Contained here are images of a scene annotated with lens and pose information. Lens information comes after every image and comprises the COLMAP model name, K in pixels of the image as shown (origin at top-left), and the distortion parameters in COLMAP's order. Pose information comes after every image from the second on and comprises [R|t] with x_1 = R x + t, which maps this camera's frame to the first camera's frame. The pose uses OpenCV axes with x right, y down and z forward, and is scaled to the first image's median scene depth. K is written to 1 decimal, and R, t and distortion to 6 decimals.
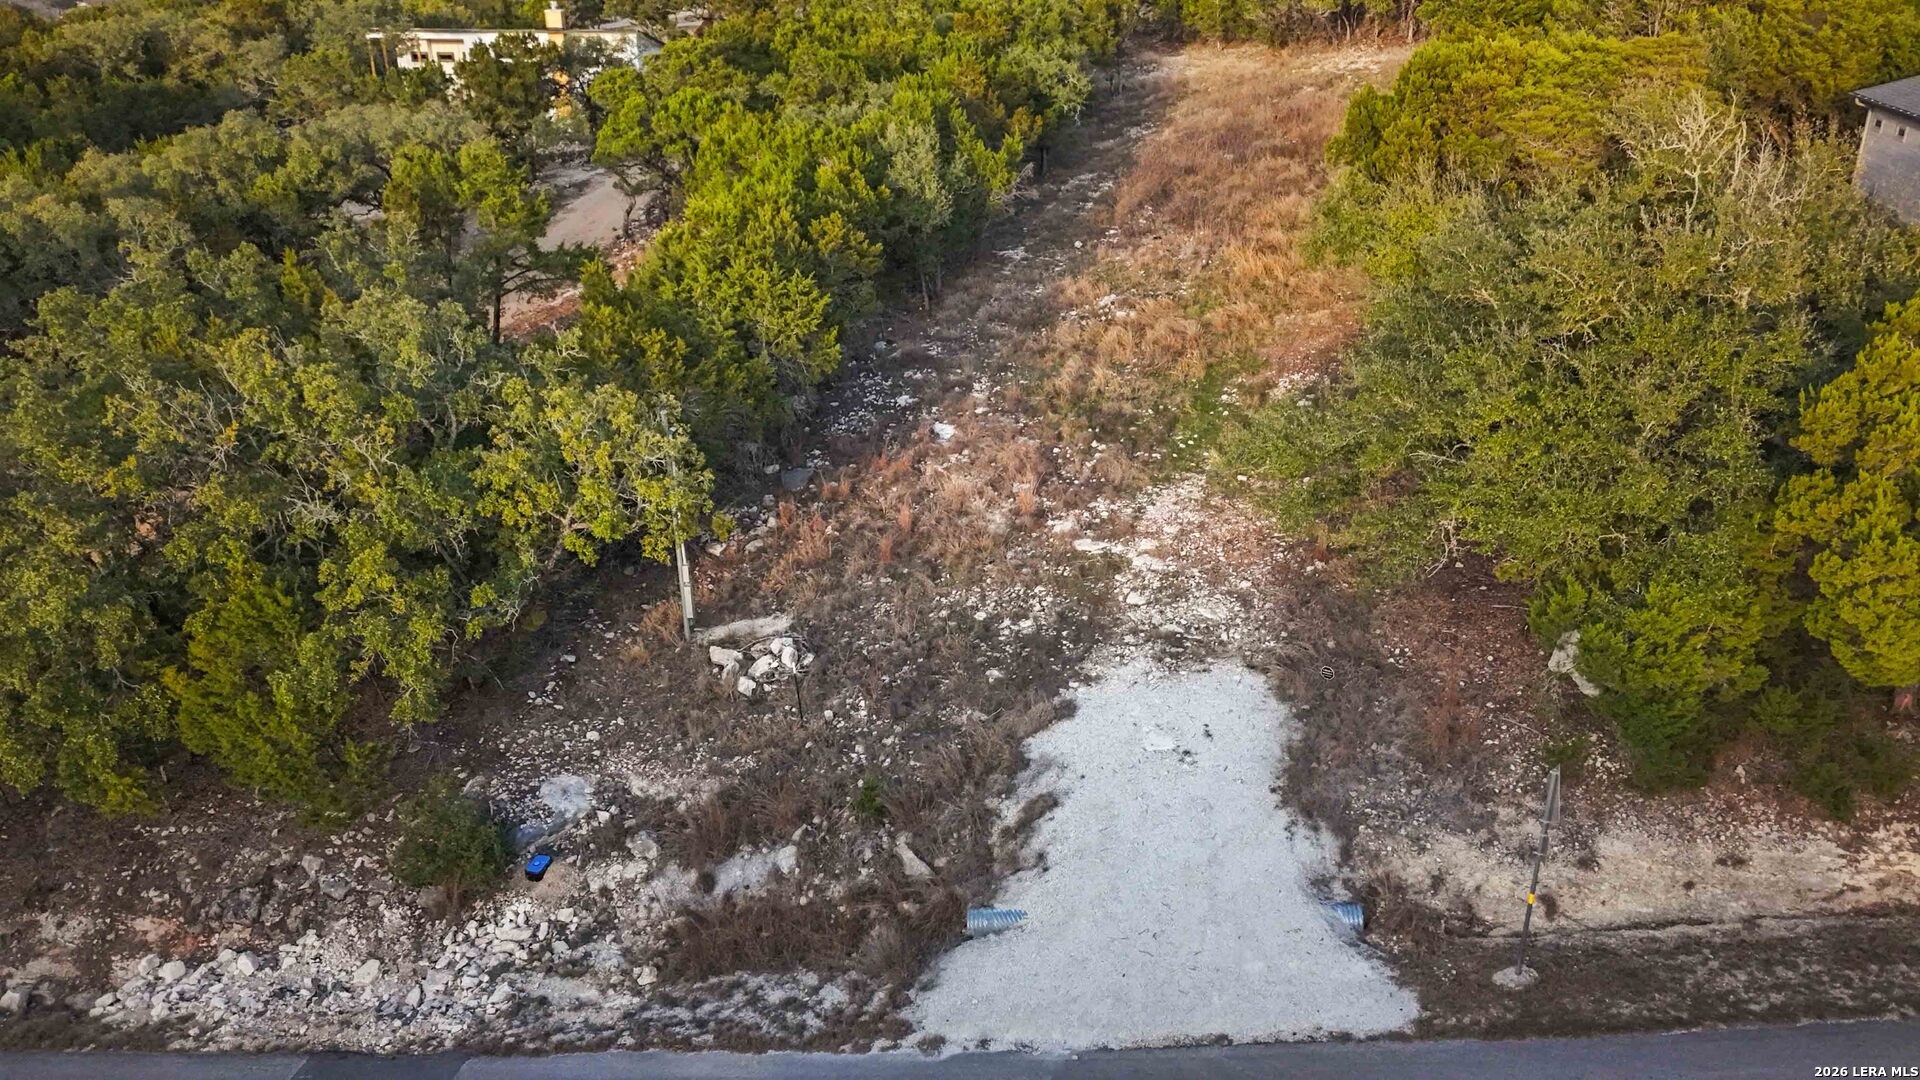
lens RADIAL K [[1416.1, 0, 972.2], [0, 1416.1, 535.6], [0, 0, 1]] dist [0.039435, -0.038517]
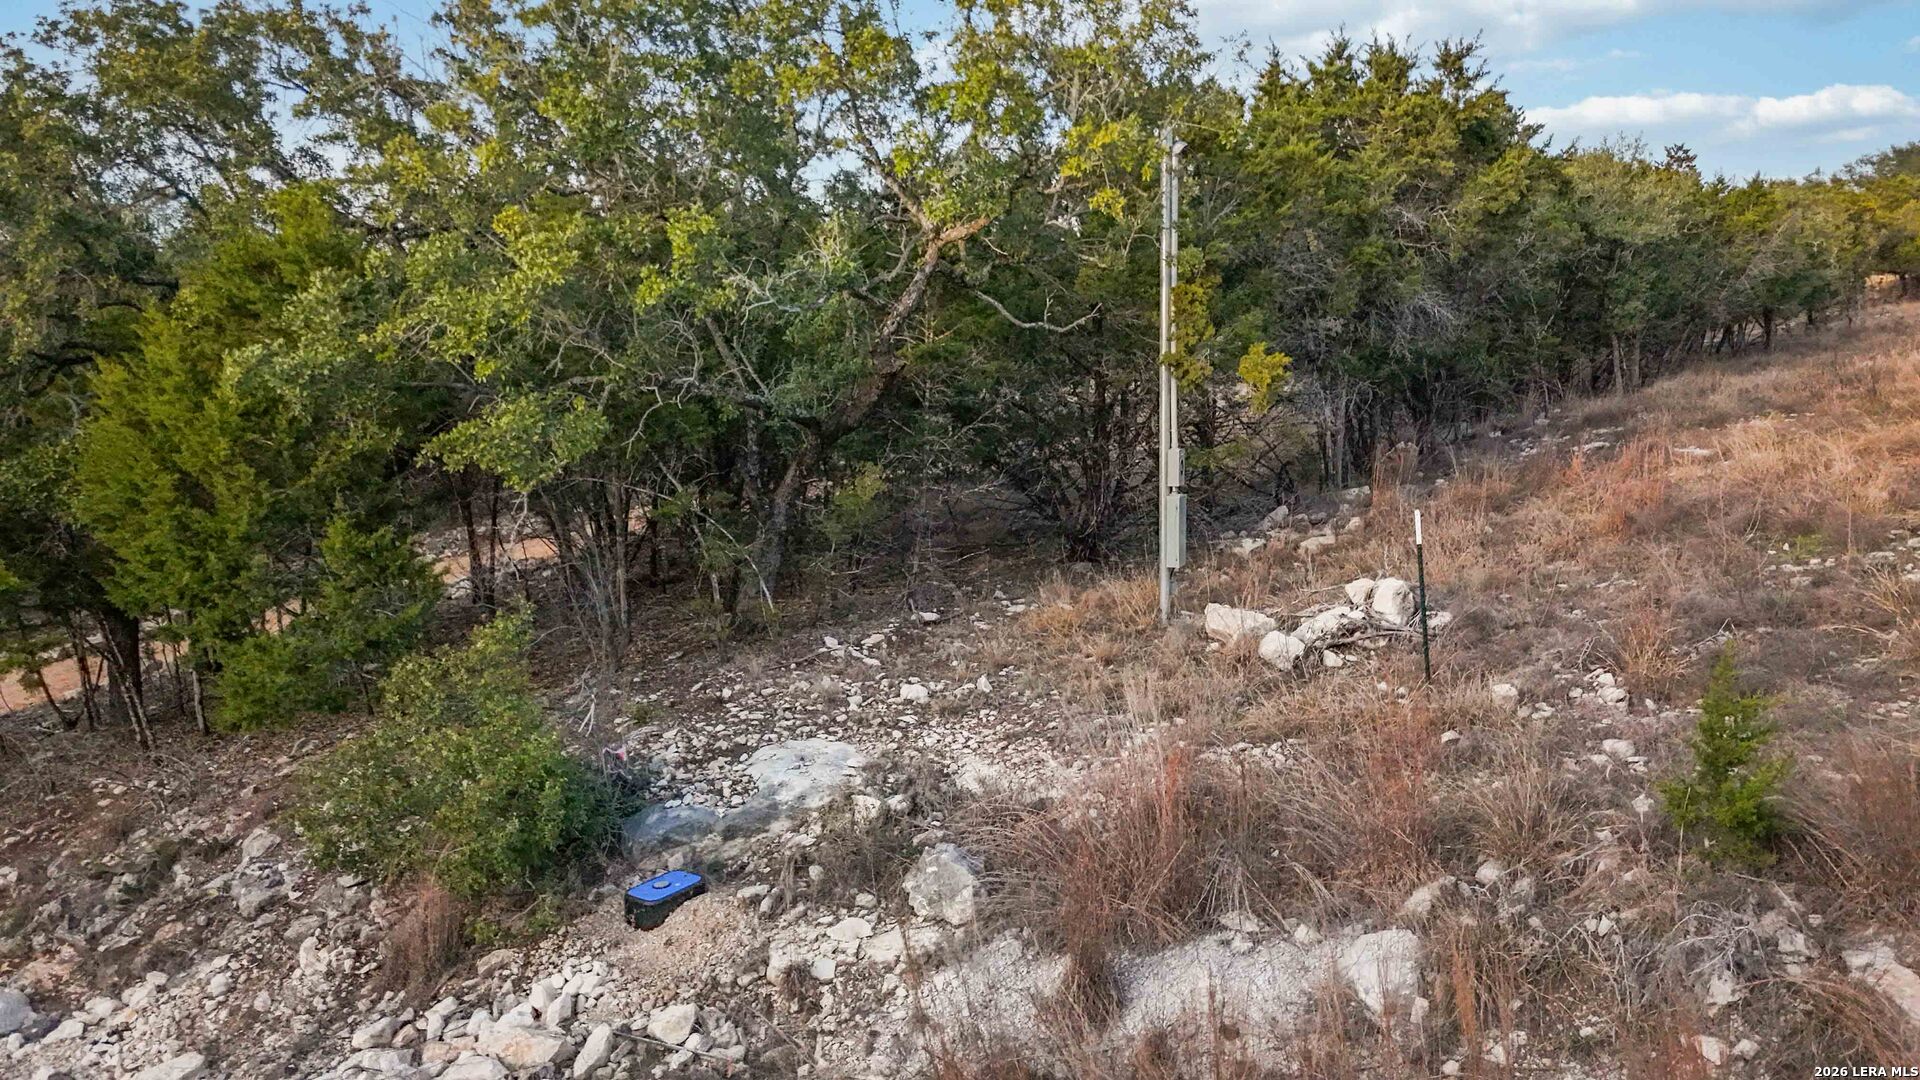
lens RADIAL K [[1394.2, 0, 960.0], [0, 1394.2, 540.0], [0, 0, 1]] dist [0.106597, -0.129026]
pose [[0.918804, 0.039257, -0.392757, -0.099491], [-0.155616, 0.950474, -0.269040, 0.233818], [0.362744, 0.308315, 0.879408, 0.690775]]
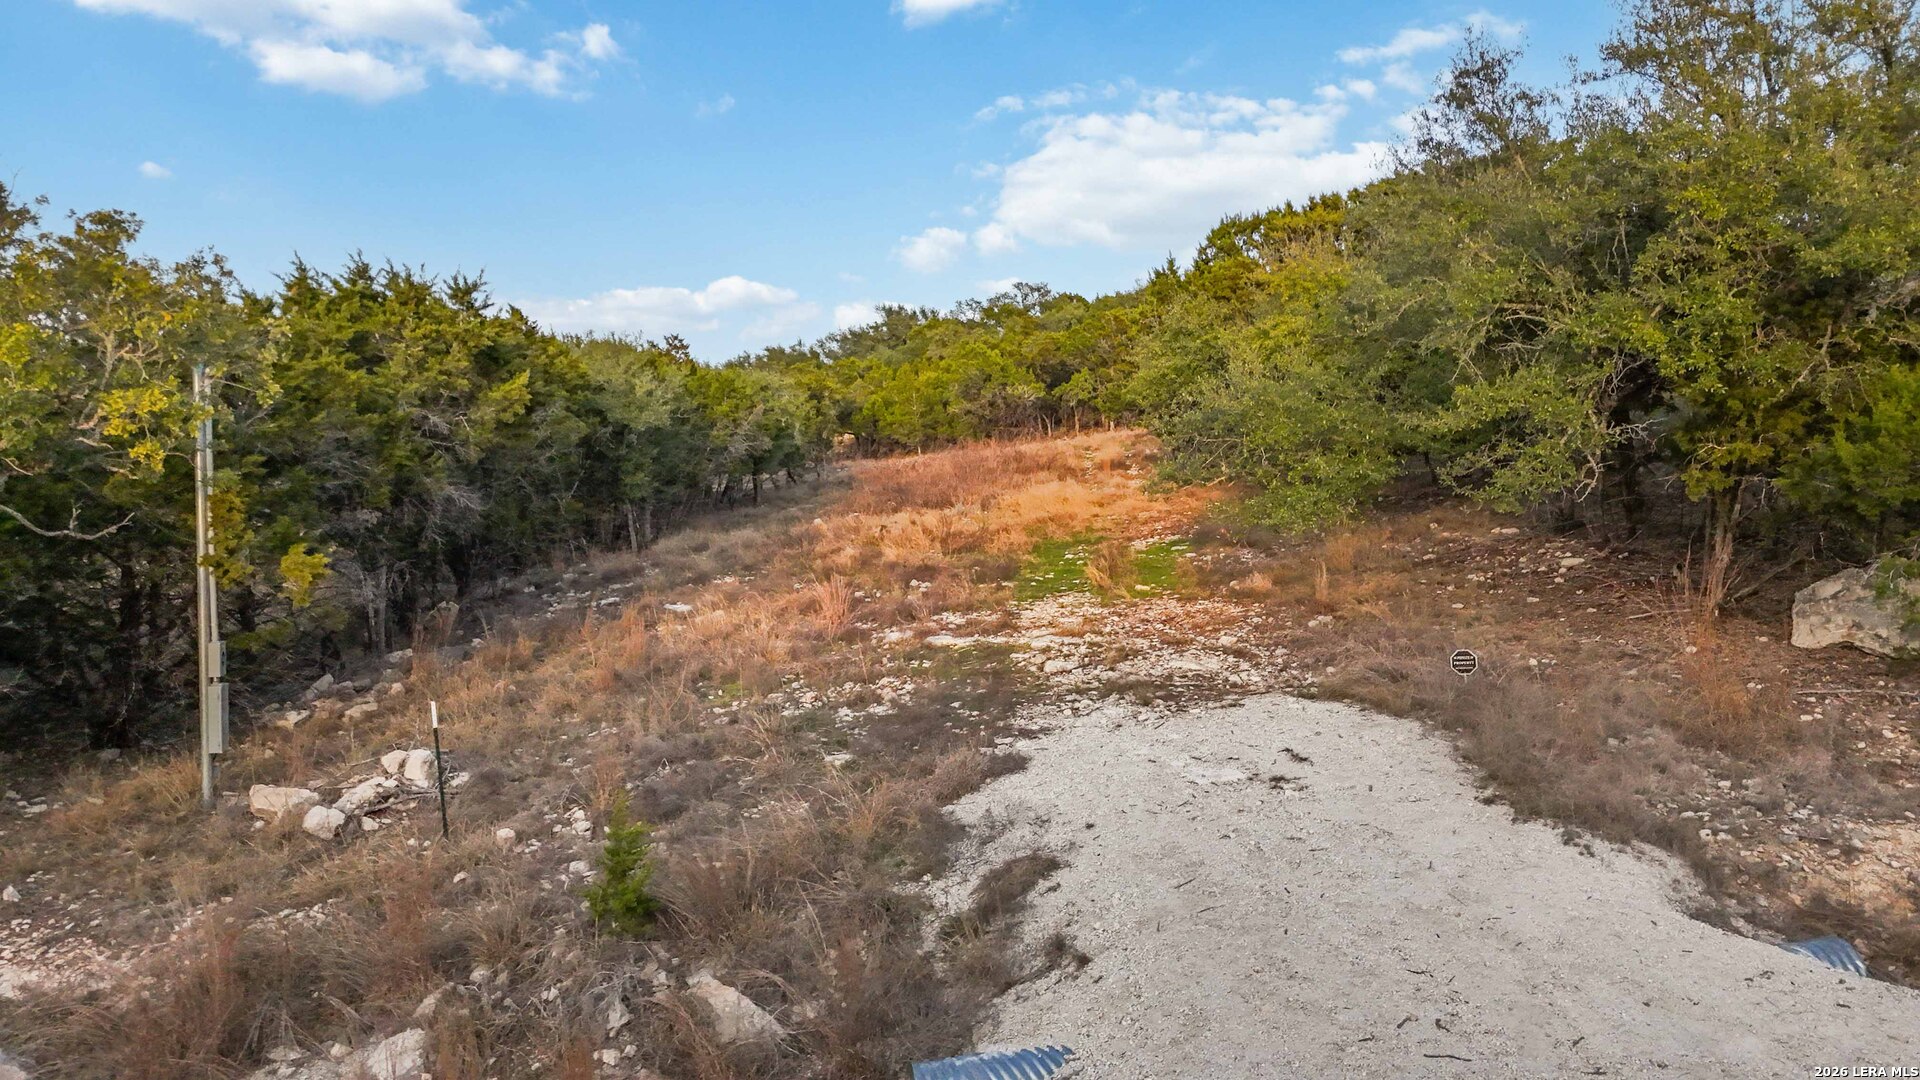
lens RADIAL K [[1416.1, 0, 972.2], [0, 1416.1, 535.6], [0, 0, 1]] dist [0.039435, -0.038517]
pose [[0.971325, -0.003611, 0.237727, -0.070069], [0.094831, 0.922789, -0.373452, 0.253853], [-0.218024, 0.385288, 0.896671, 0.559421]]
